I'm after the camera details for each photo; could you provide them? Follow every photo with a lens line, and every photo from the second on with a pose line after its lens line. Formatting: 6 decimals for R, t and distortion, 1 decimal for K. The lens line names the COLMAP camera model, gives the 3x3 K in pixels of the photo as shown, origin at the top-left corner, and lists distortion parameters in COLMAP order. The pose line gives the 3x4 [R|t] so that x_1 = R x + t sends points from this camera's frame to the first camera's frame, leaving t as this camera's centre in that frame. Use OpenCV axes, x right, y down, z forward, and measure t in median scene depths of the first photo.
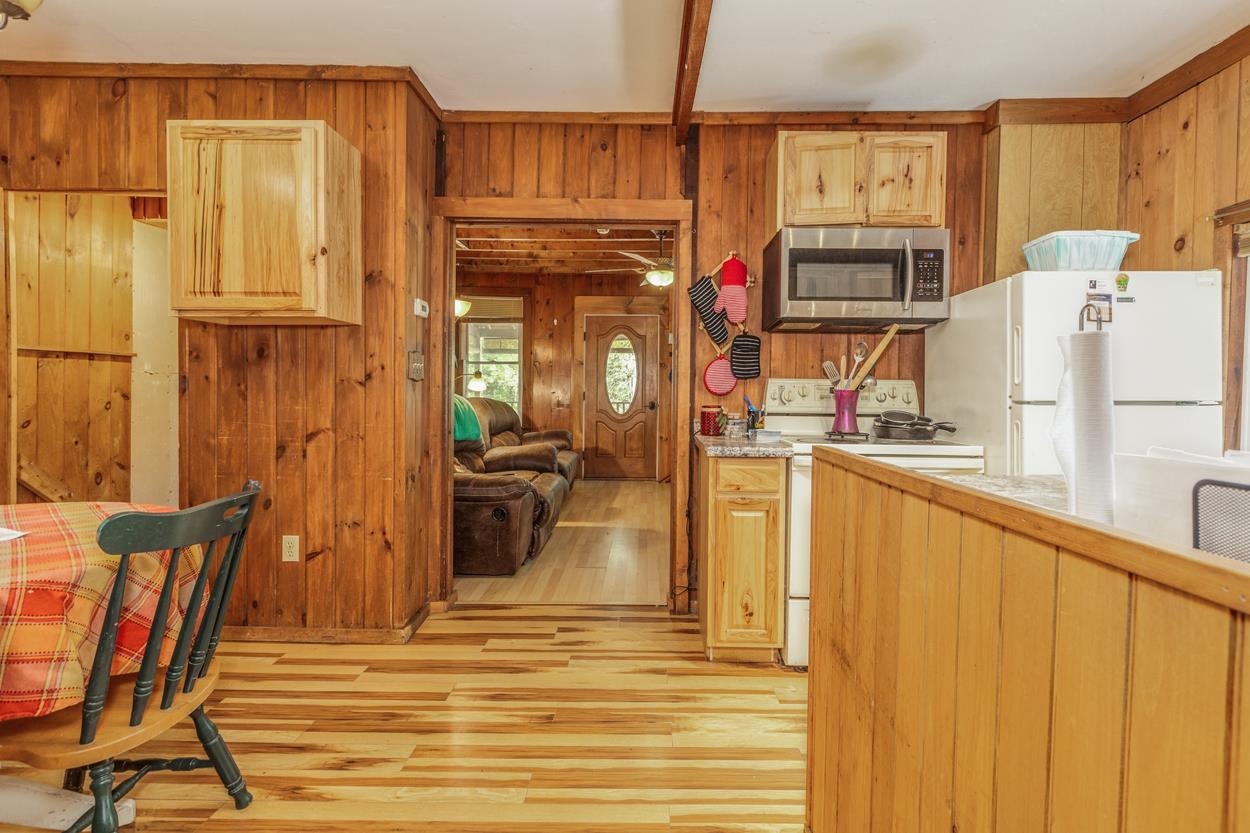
lens RADIAL K [[577.4, 0, 625.6], [0, 577.4, 401.4], [0, 0, 1]] dist [0.012387, -0.004616]
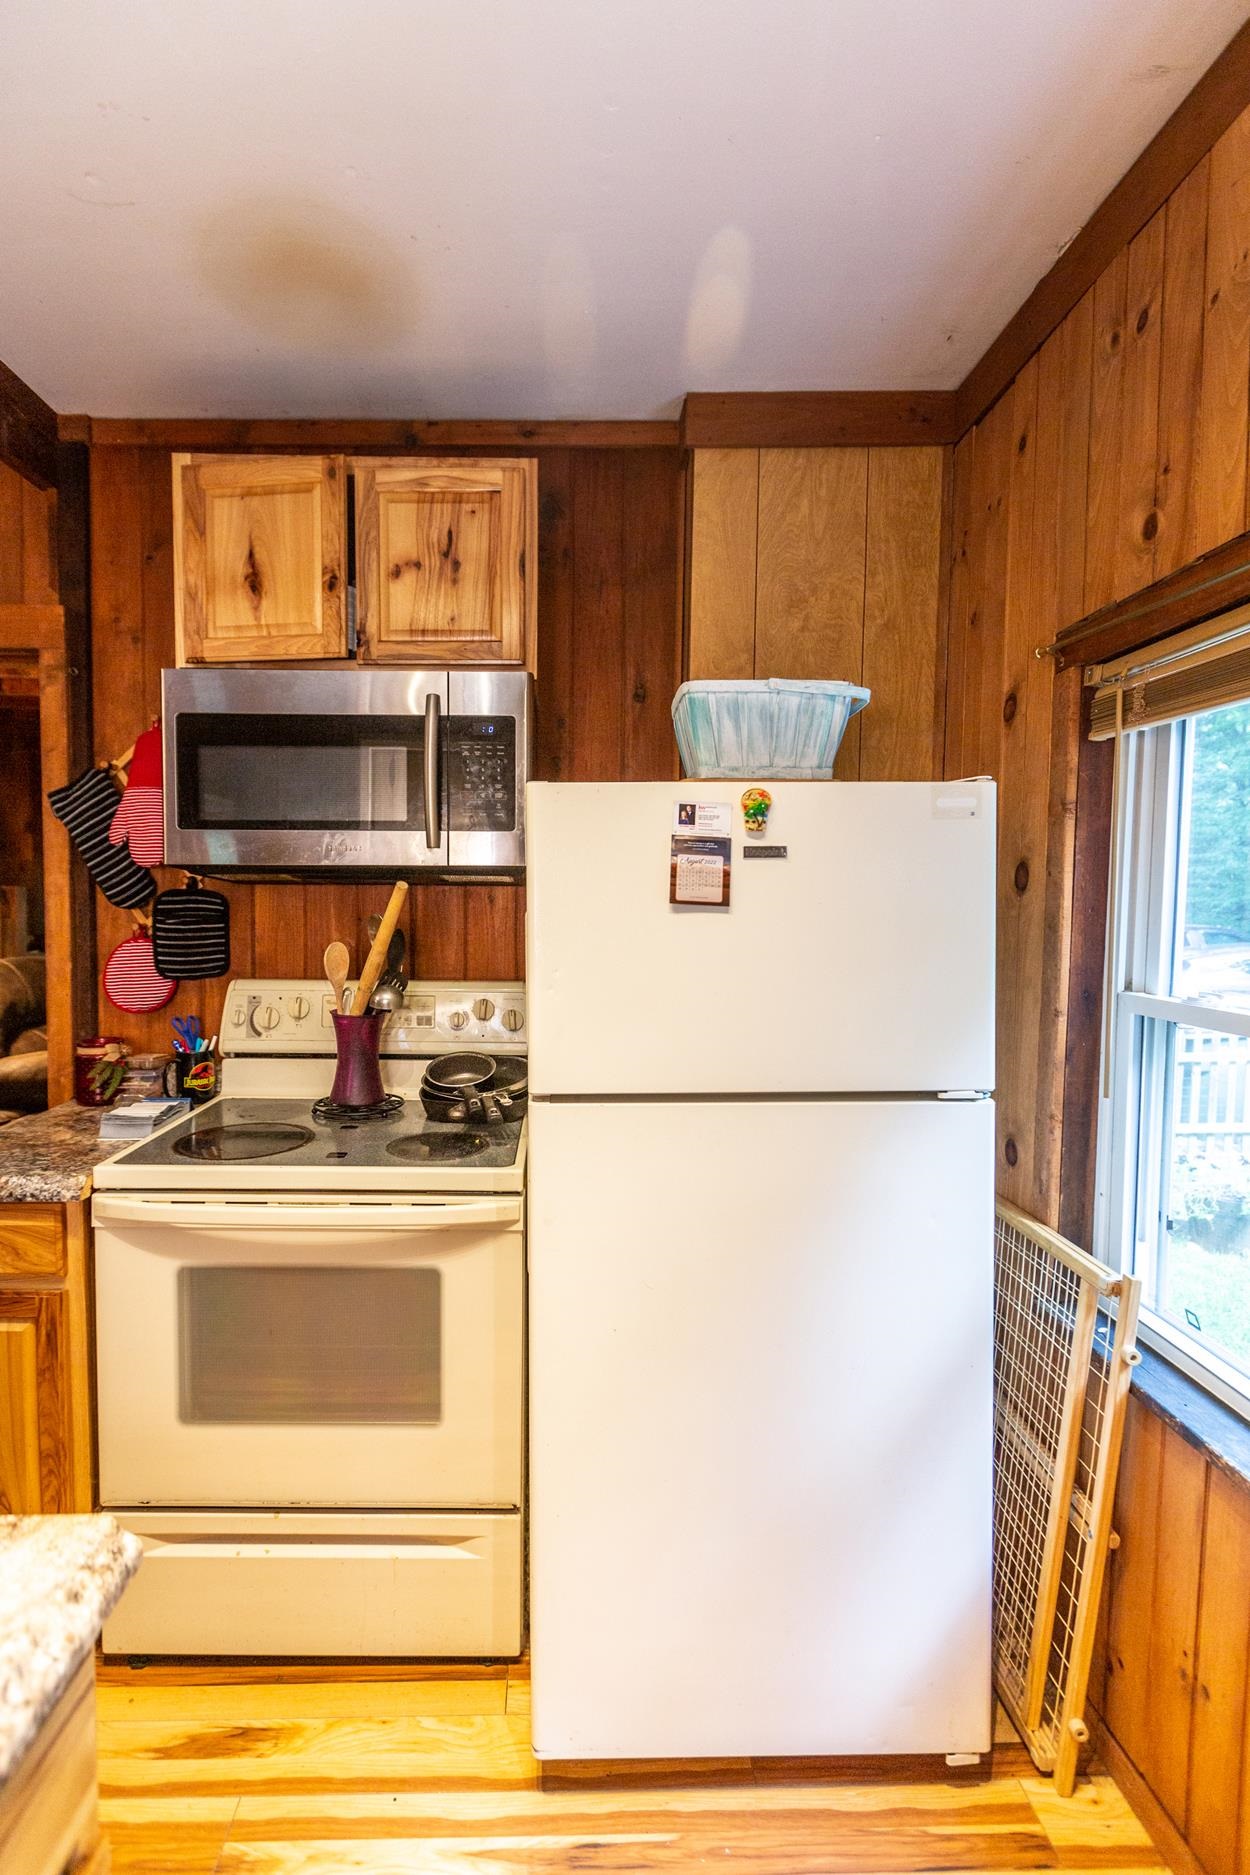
lens RADIAL K [[864.4, 0, 557.6], [0, 864.4, 939.4], [0, 0, 1]] dist [0.005325, 0.000440]
pose [[0.999867, -0.004566, 0.015686, 0.520017], [0.004069, 0.999493, 0.031578, -0.097677], [-0.015822, -0.031510, 0.999378, 0.280752]]
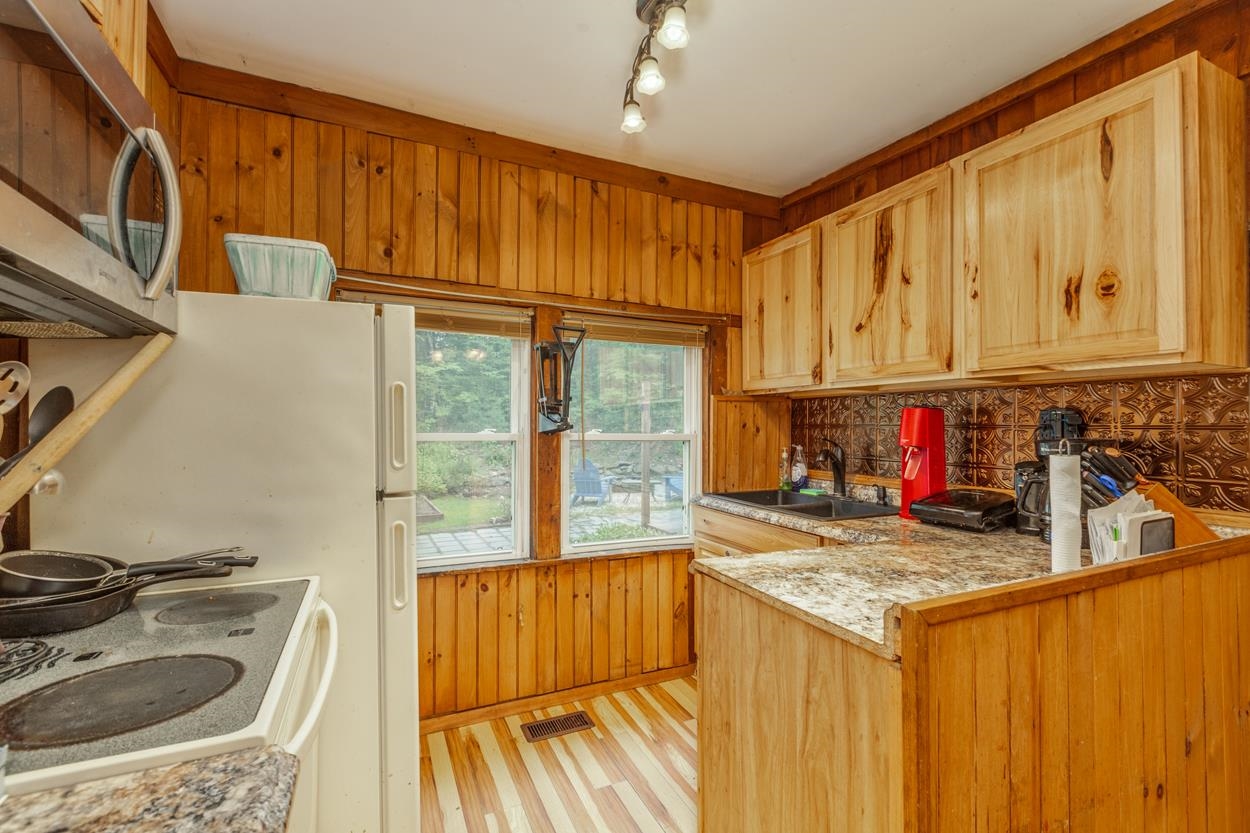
lens RADIAL K [[560.9, 0, 628.1], [0, 560.9, 418.6], [0, 0, 1]] dist [0.001990, -0.000952]
pose [[-0.449010, -0.001963, 0.893525, -0.032789], [0.002084, 0.999993, 0.003245, -0.065722], [-0.893525, 0.003319, -0.449002, 0.804123]]
